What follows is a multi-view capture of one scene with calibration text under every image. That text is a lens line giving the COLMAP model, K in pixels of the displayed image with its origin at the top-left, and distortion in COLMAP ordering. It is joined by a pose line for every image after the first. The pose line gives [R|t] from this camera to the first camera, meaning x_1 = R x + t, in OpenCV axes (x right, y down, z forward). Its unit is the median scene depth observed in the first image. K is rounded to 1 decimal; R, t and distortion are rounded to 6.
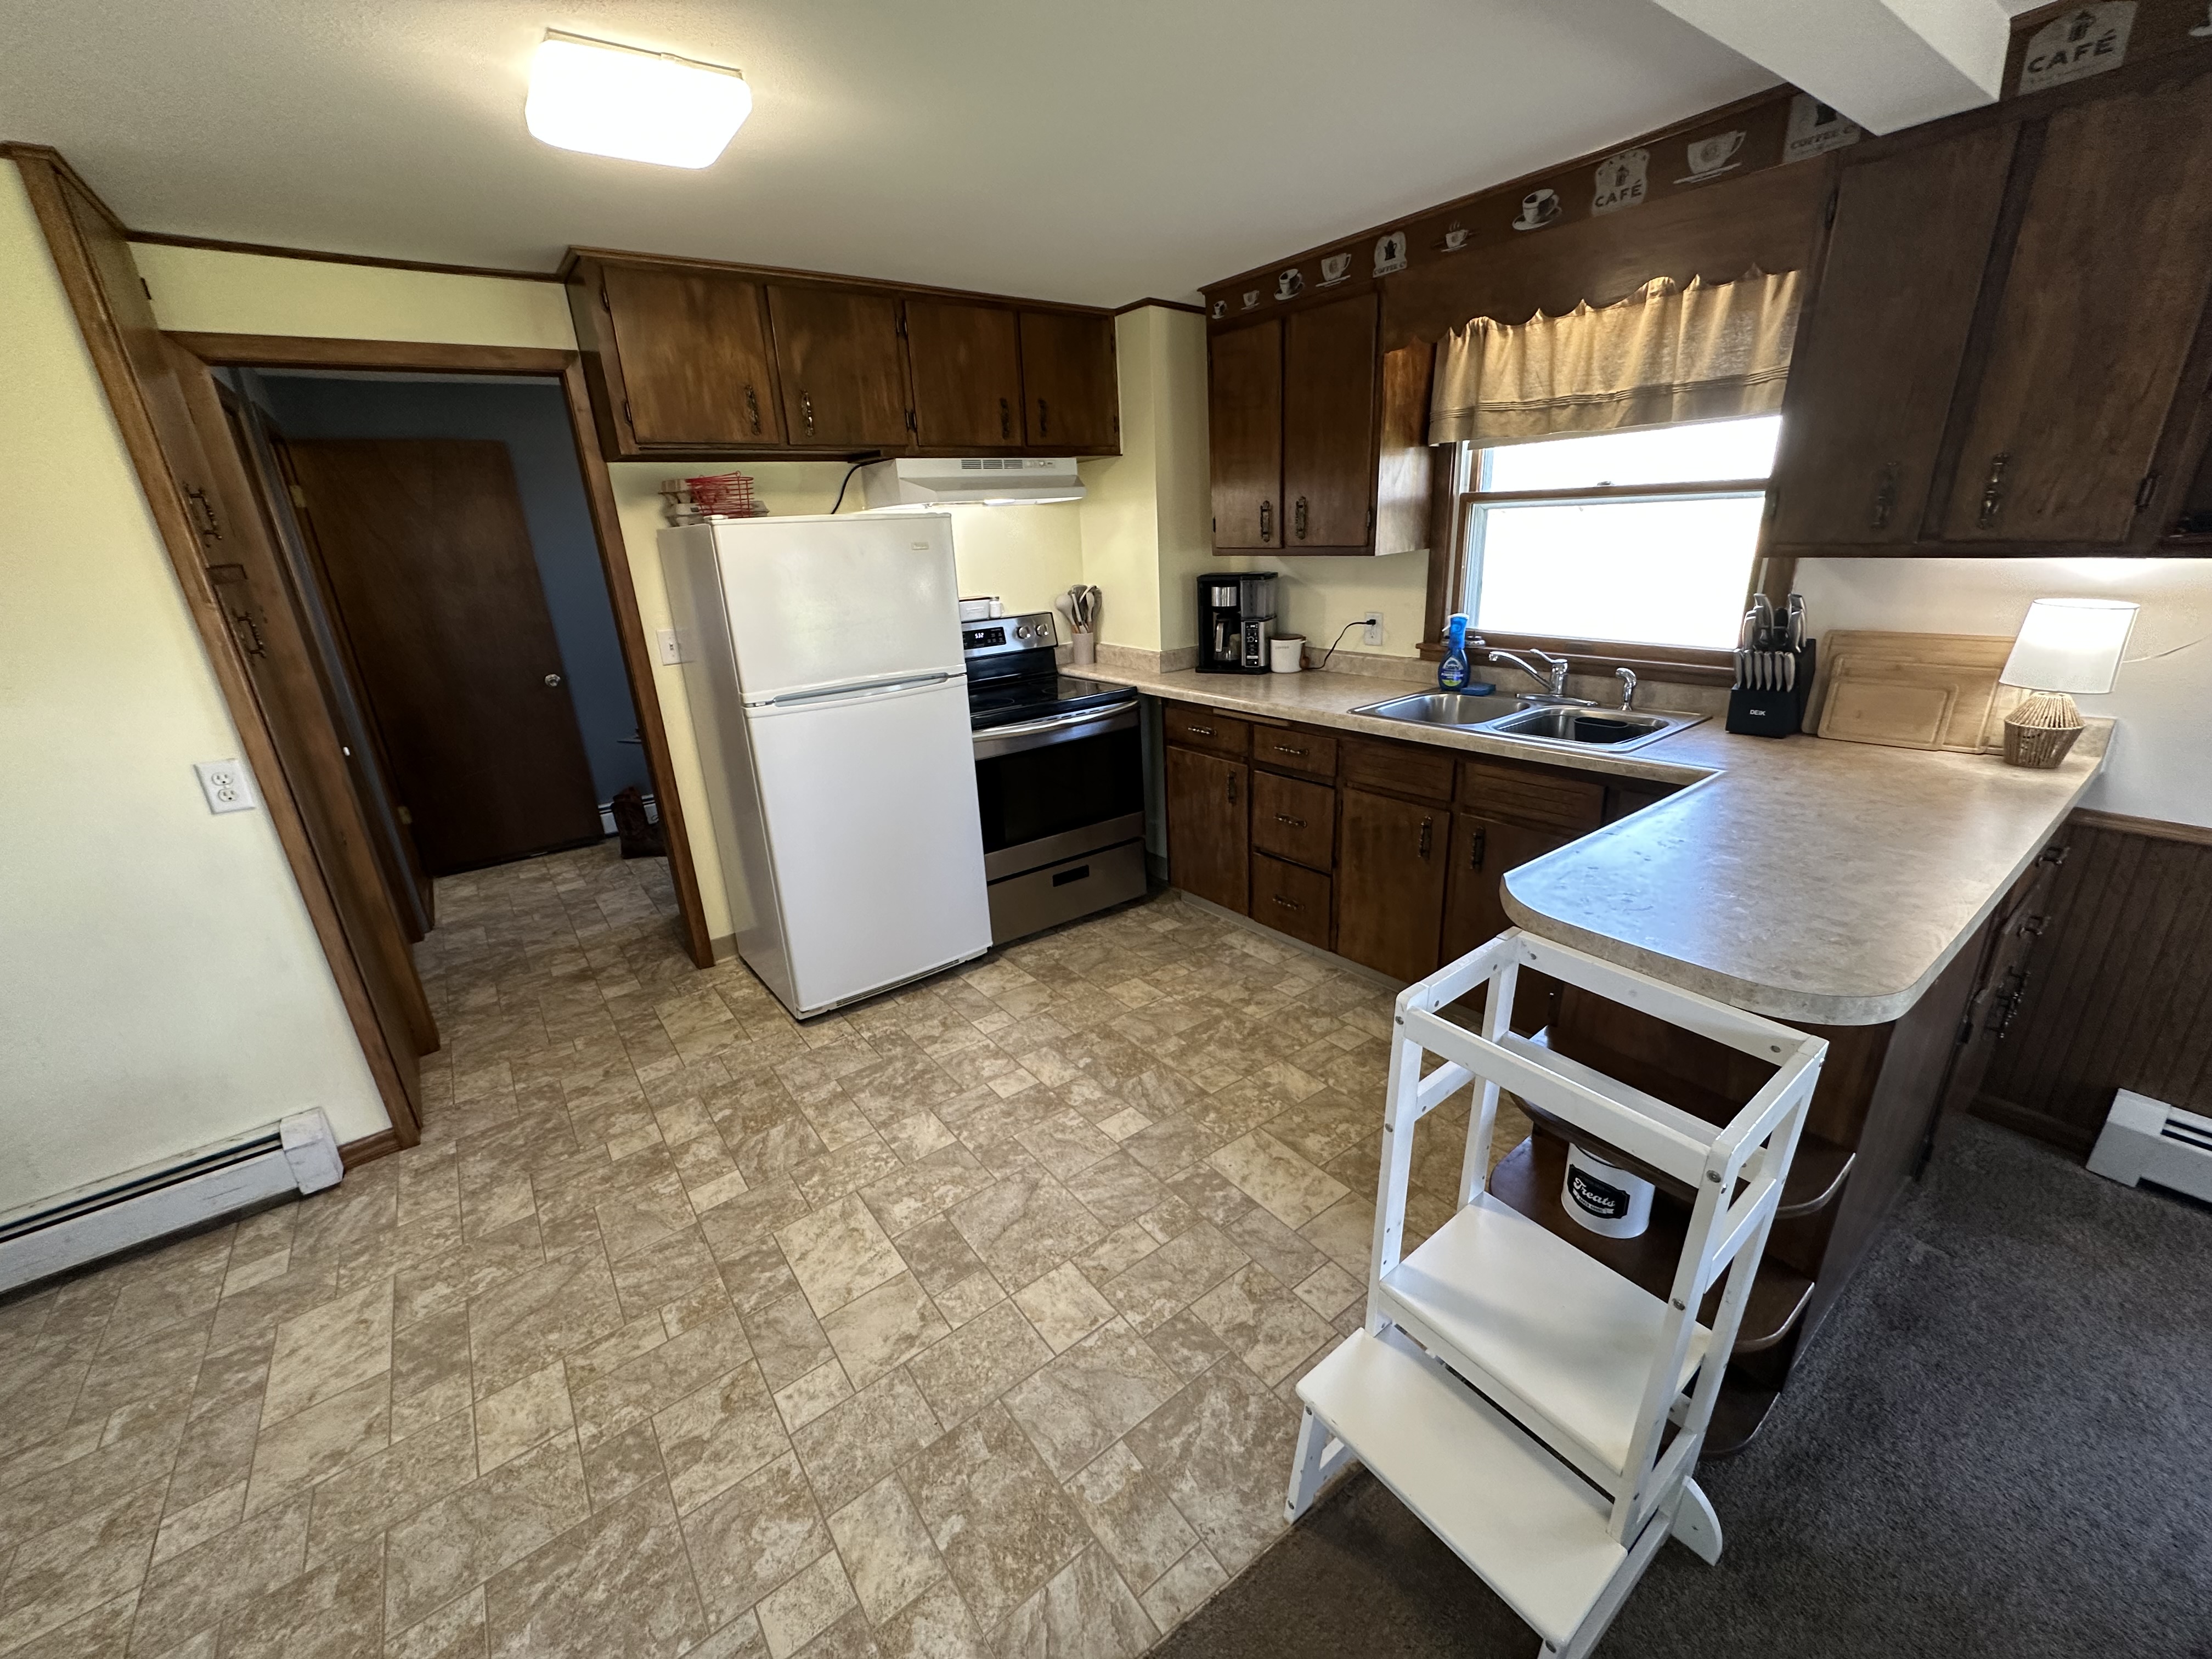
lens RADIAL K [[879.3, 0, 1100.7], [0, 879.3, 832.5], [0, 0, 1]] dist [-0.003408, -0.000105]
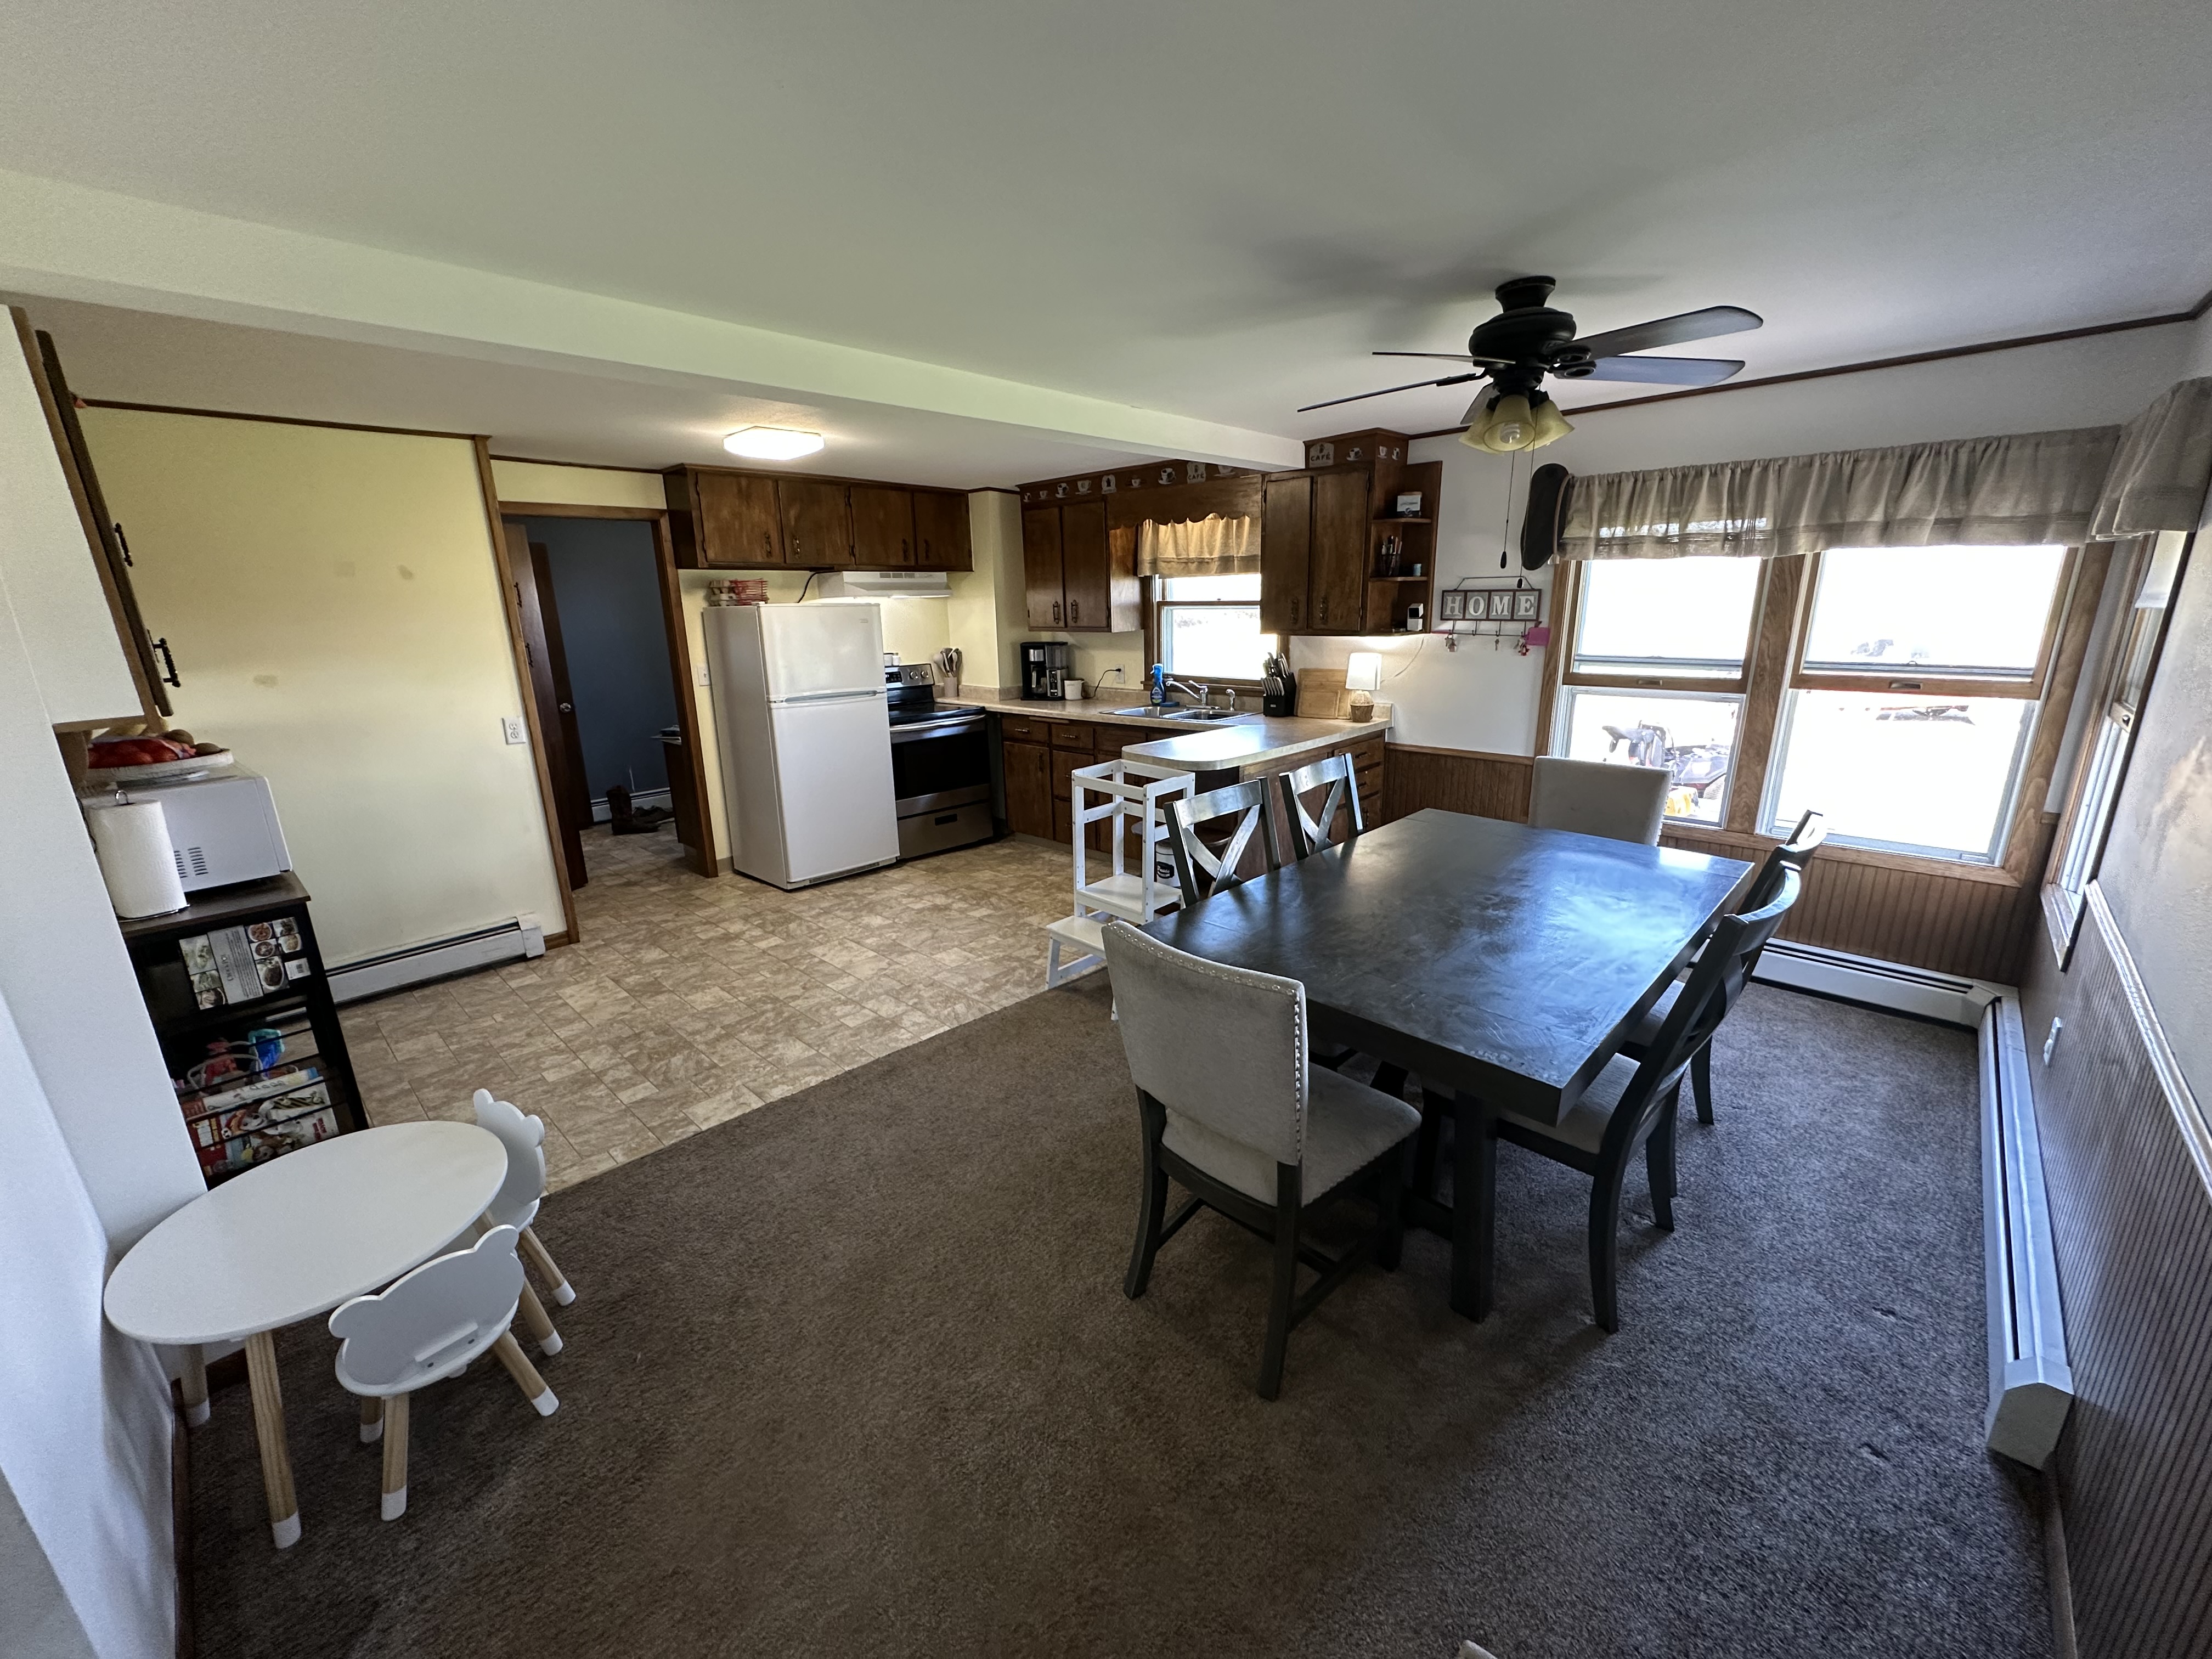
lens RADIAL K [[879.3, 0, 1096.0], [0, 879.3, 828.9], [0, 0, 1]] dist [-0.003408, -0.000105]
pose [[0.986906, -0.011255, 0.160903, -0.028323], [0.025998, 0.995619, -0.089817, 0.290405], [-0.159187, 0.092824, 0.982875, -0.858337]]
